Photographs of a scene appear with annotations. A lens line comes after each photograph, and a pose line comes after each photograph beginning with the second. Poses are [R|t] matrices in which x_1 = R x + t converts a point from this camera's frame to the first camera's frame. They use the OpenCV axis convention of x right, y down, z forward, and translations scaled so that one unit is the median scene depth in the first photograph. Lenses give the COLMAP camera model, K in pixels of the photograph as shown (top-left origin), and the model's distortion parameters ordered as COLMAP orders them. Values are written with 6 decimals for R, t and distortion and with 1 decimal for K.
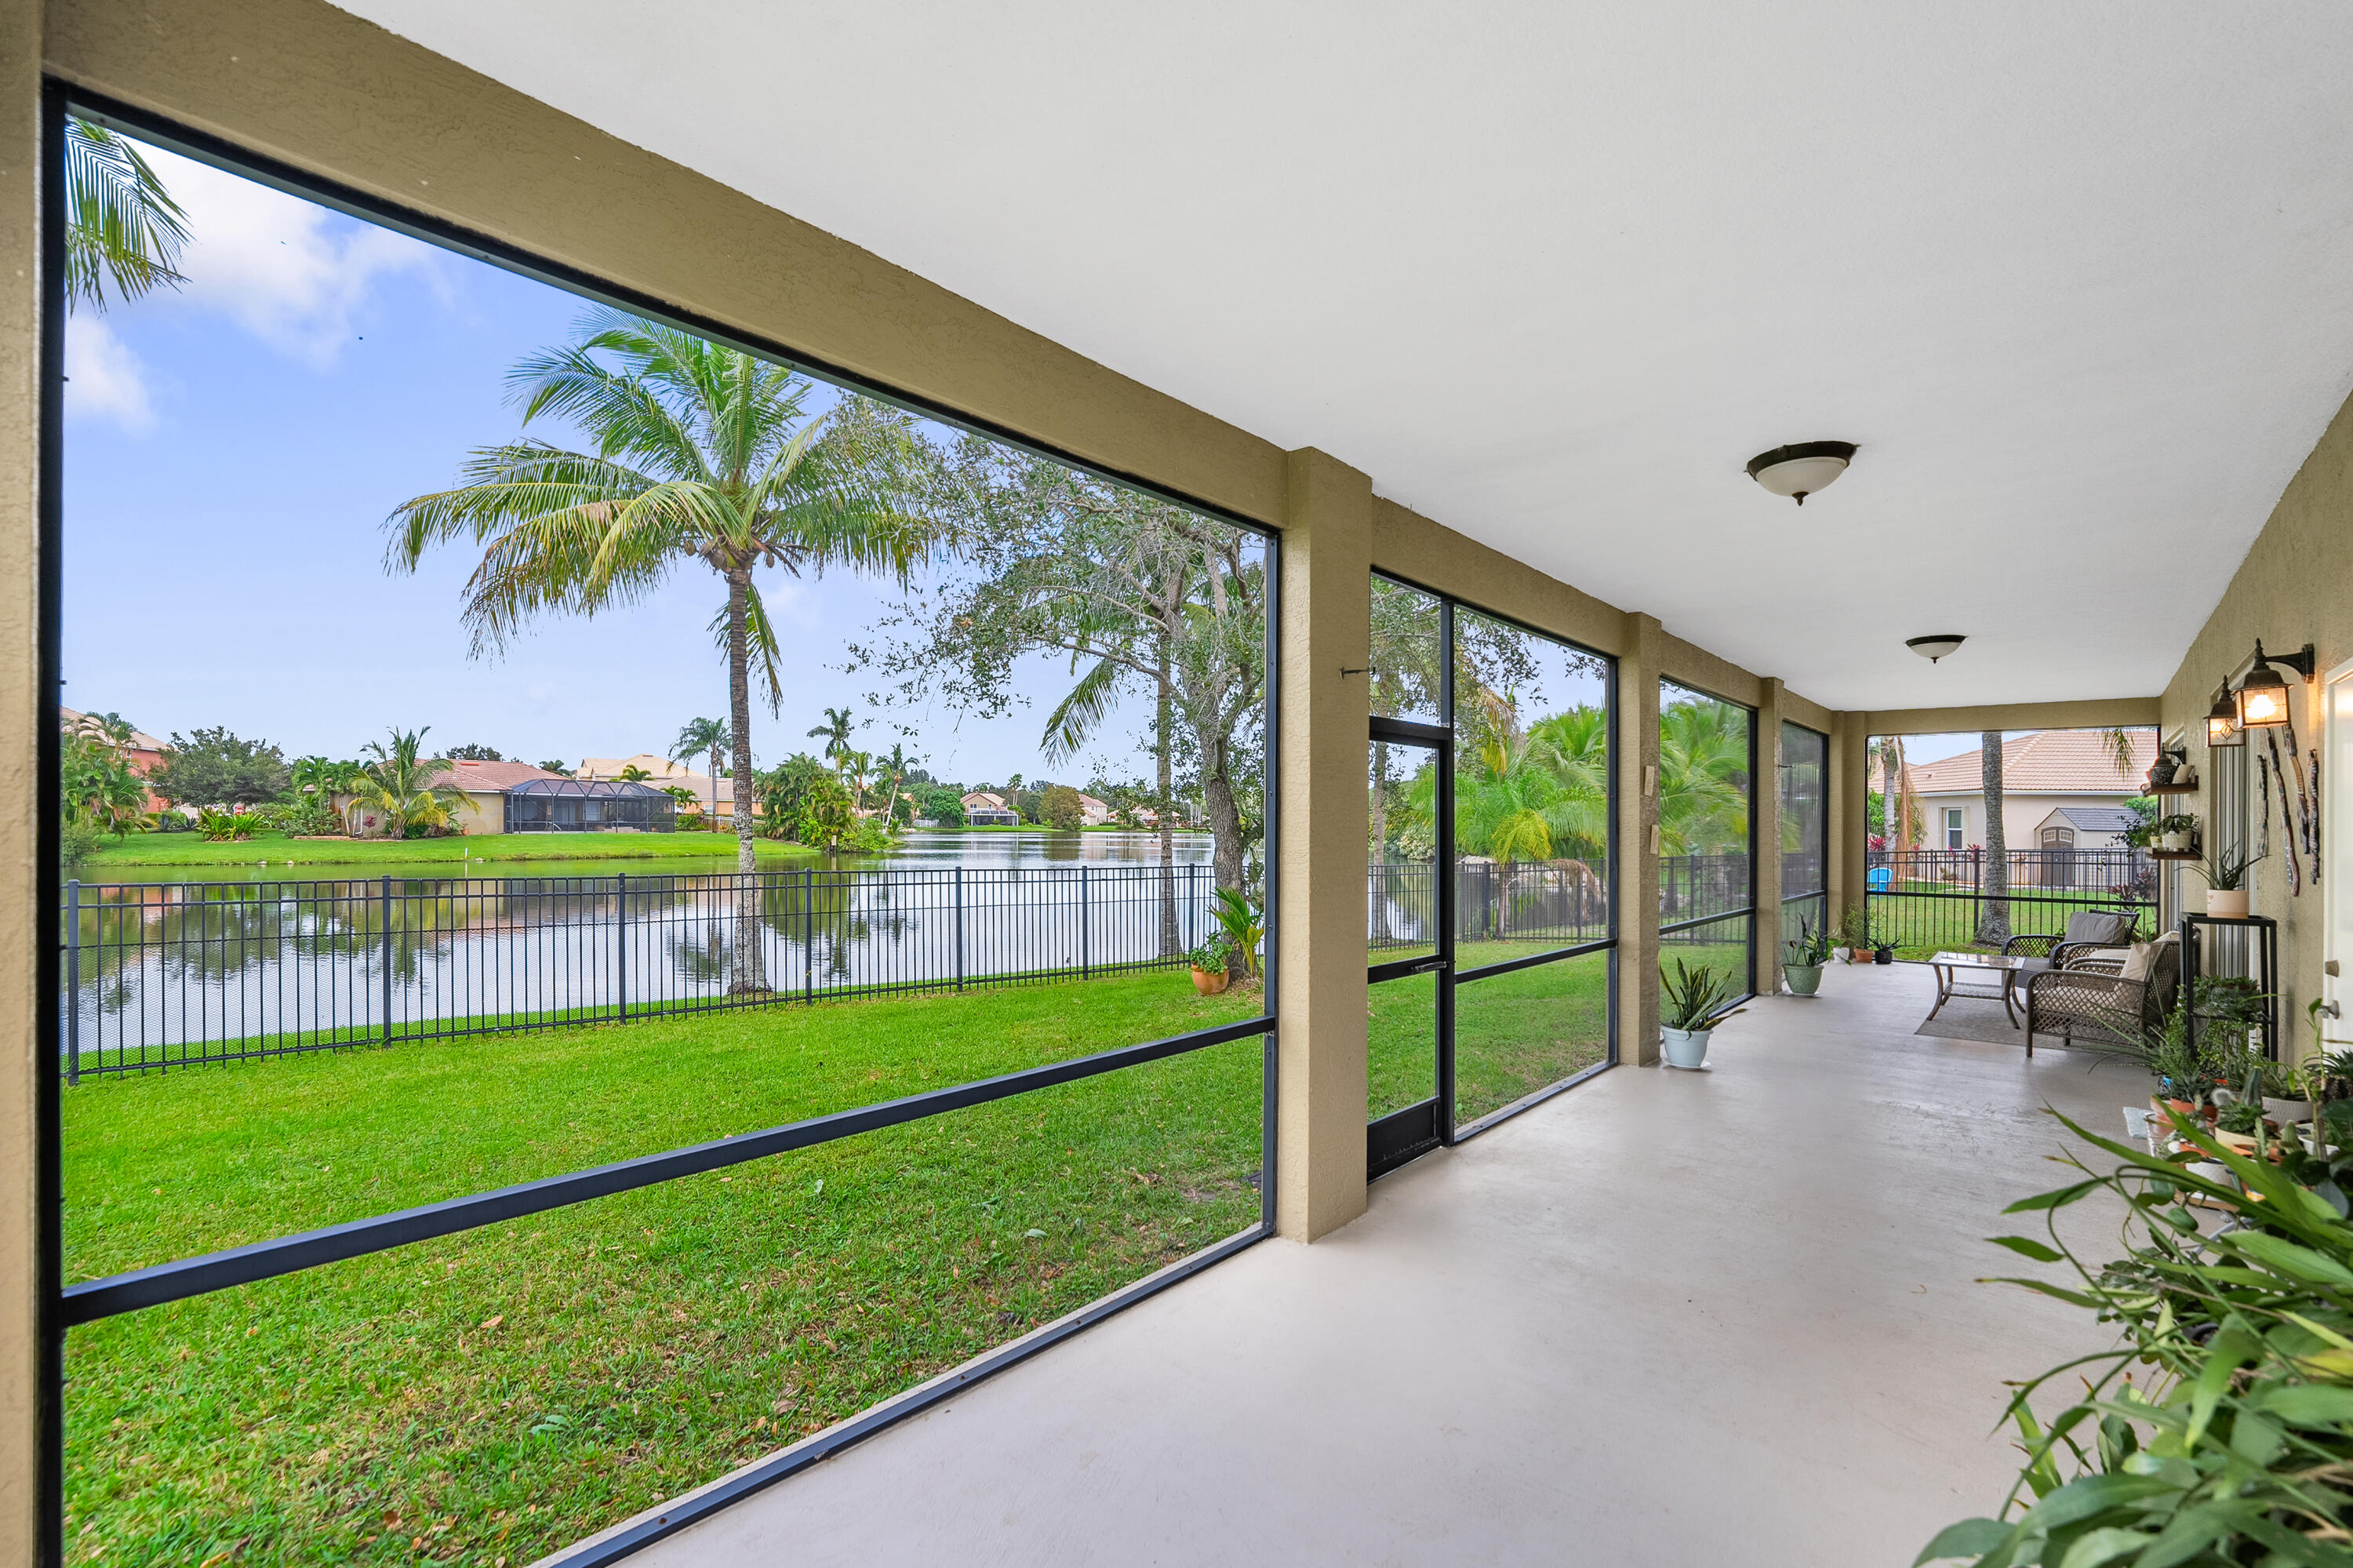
lens RADIAL K [[979.8, 0, 1185.0], [0, 979.8, 824.4], [0, 0, 1]] dist [-0.019451, 0.000582]
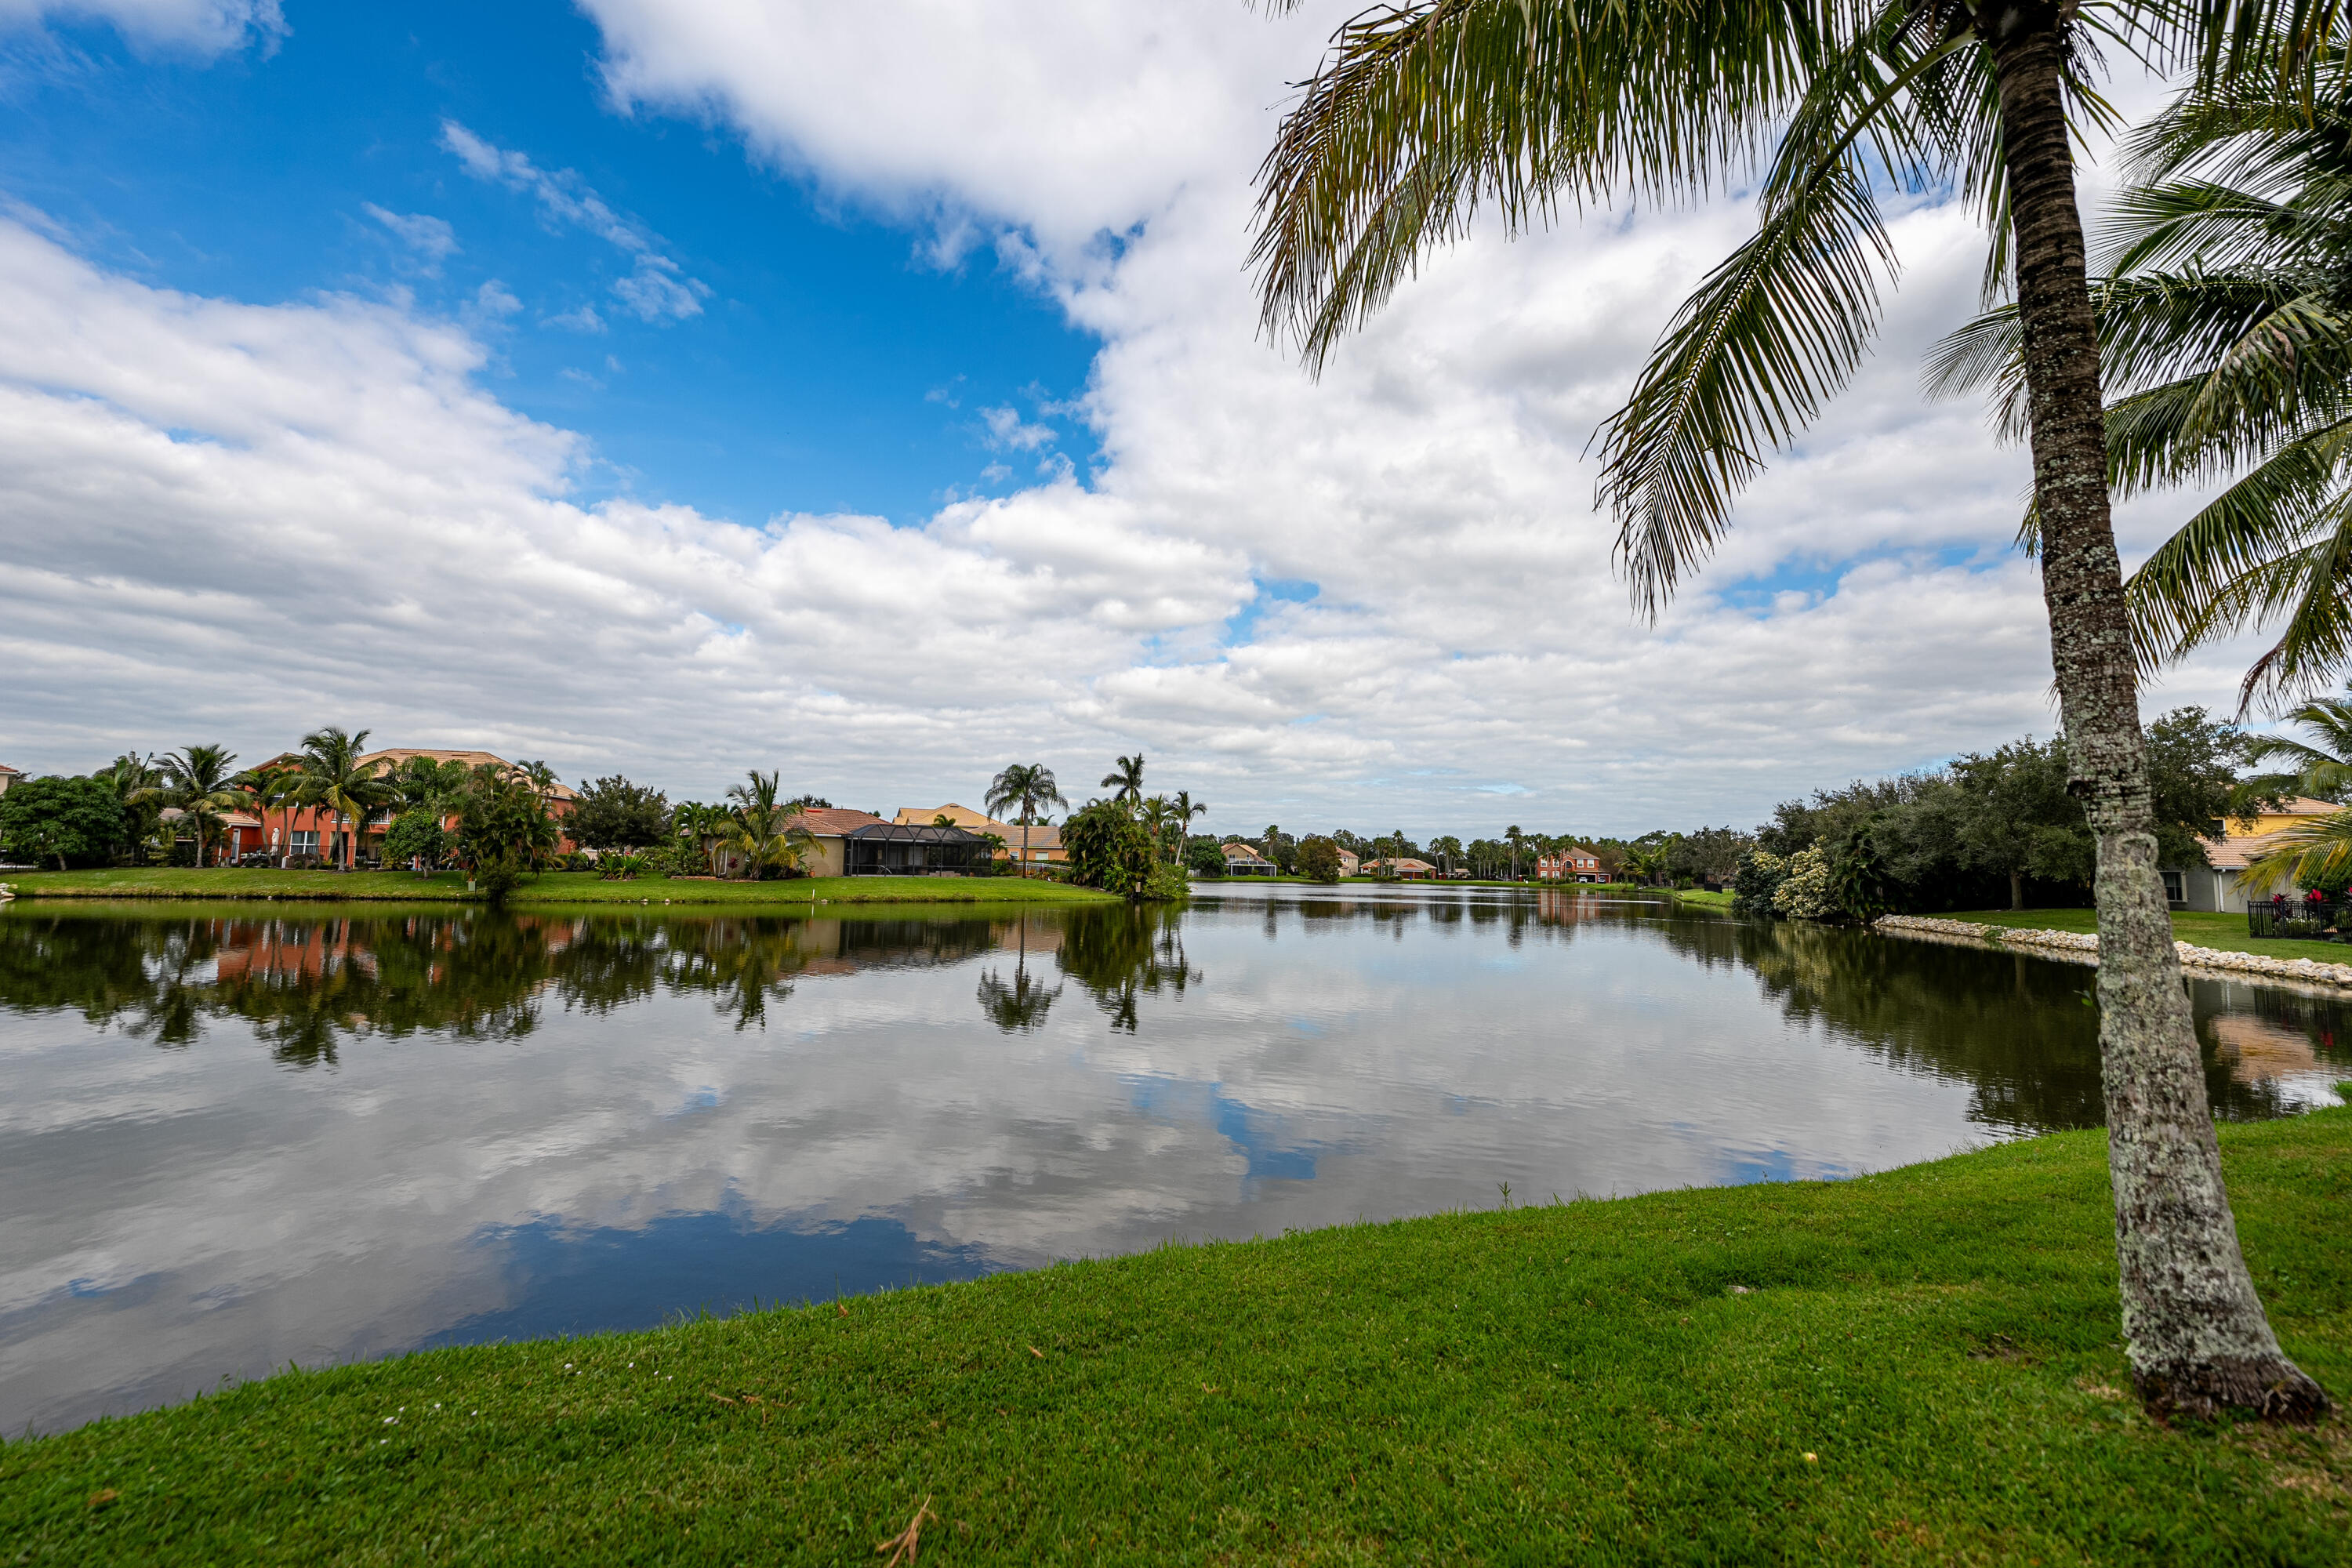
lens RADIAL K [[939.5, 0, 1176.1], [0, 939.5, 788.7], [0, 0, 1]] dist [-0.028722, 0.005040]
pose [[0.970300, -0.014269, -0.241485, -0.123884], [-0.008381, 0.995676, -0.092510, 0.006349], [0.241761, 0.091786, 0.965985, 0.122345]]
